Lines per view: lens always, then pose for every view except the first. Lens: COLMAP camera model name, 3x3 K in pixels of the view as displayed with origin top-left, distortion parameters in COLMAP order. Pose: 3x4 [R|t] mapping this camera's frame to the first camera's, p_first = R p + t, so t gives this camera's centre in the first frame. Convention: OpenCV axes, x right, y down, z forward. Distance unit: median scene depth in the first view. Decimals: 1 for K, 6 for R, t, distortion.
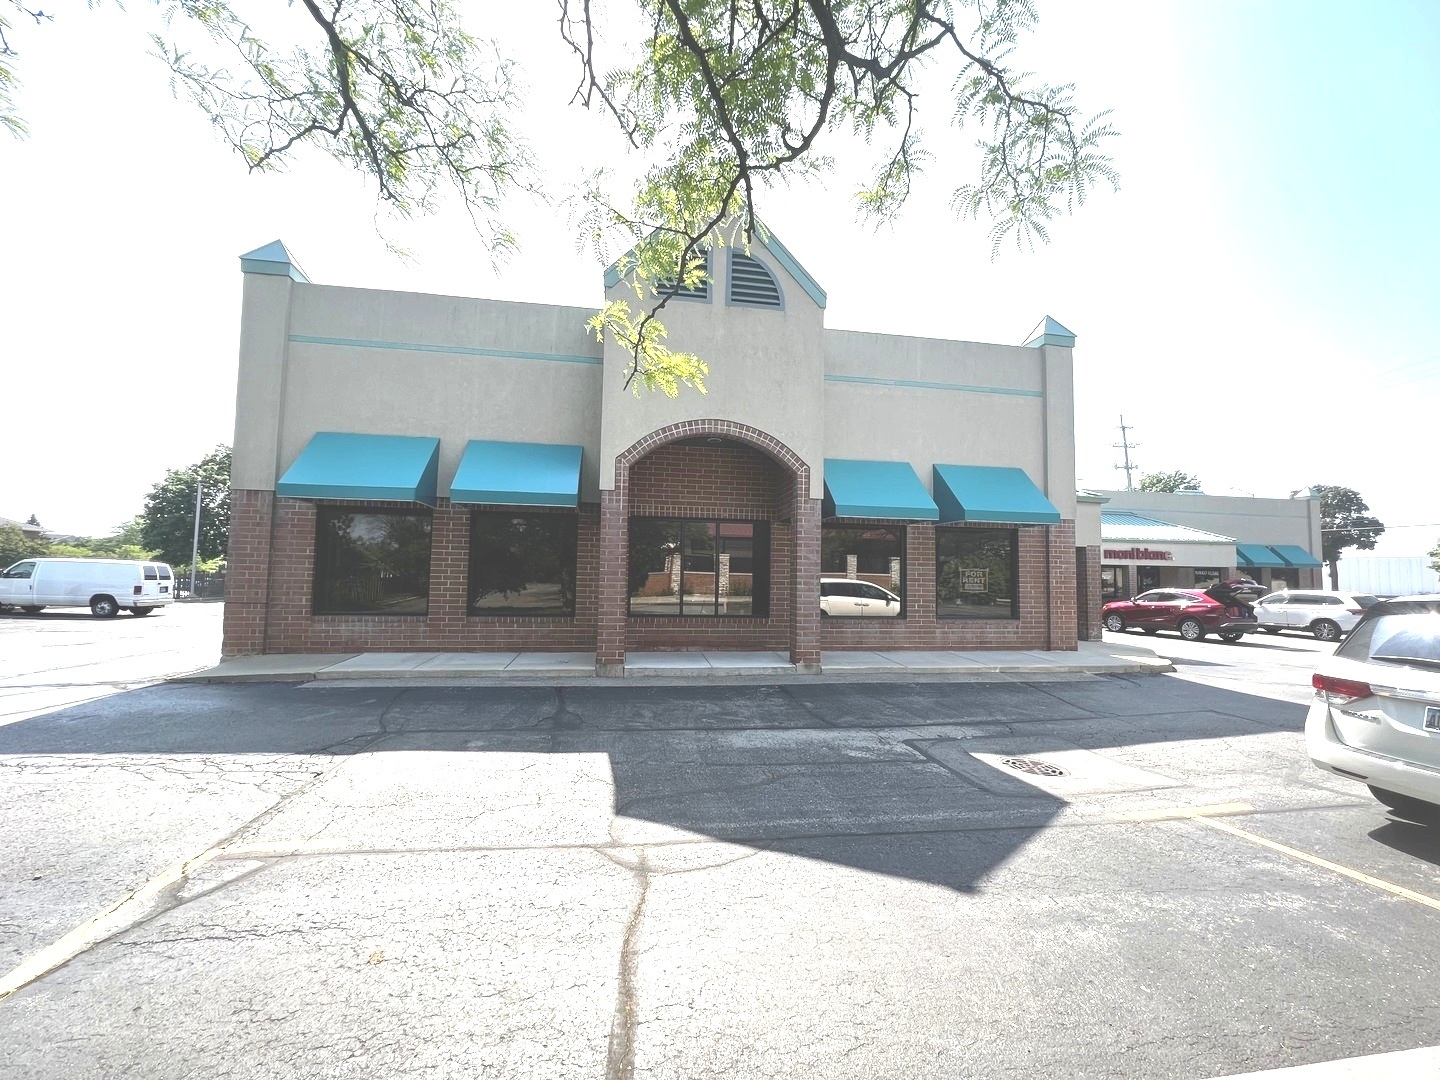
lens RADIAL K [[578.9, 0, 719.9], [0, 578.9, 540.4], [0, 0, 1]] dist [-0.001329, -0.000101]
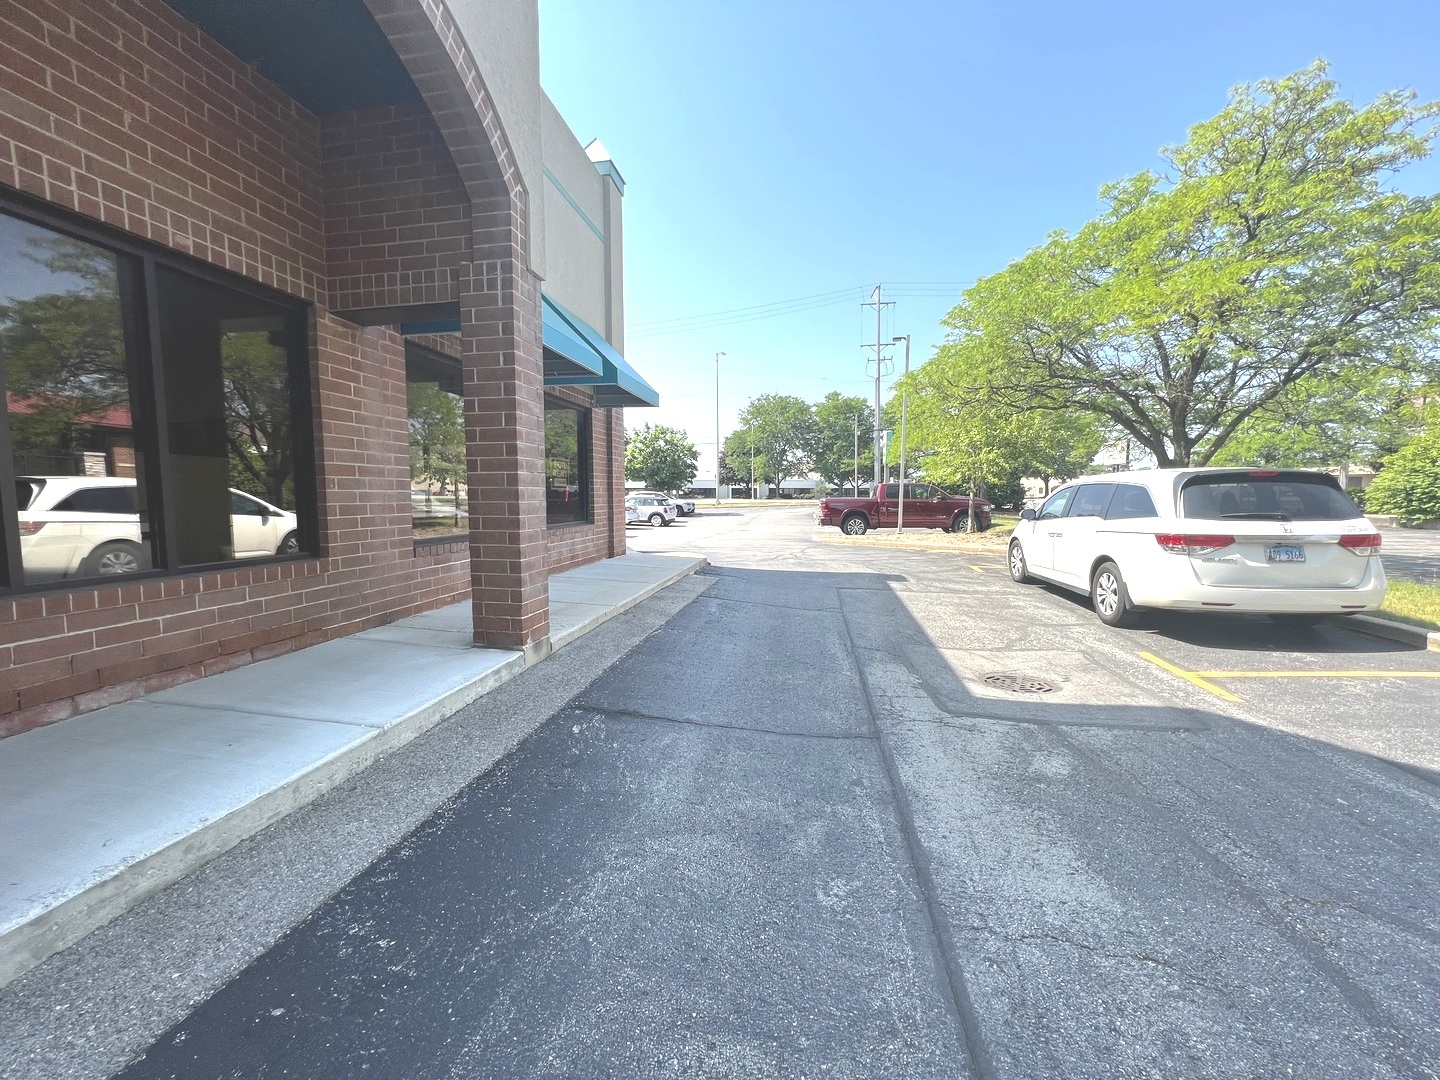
lens RADIAL K [[578.9, 0, 715.8], [0, 578.9, 541.1], [0, 0, 1]] dist [-0.001329, -0.000101]
pose [[0.338176, -0.090436, 0.936728, -0.339705], [-0.052880, 0.991973, 0.114860, 0.110469], [-0.939596, -0.088377, 0.330679, 1.084483]]
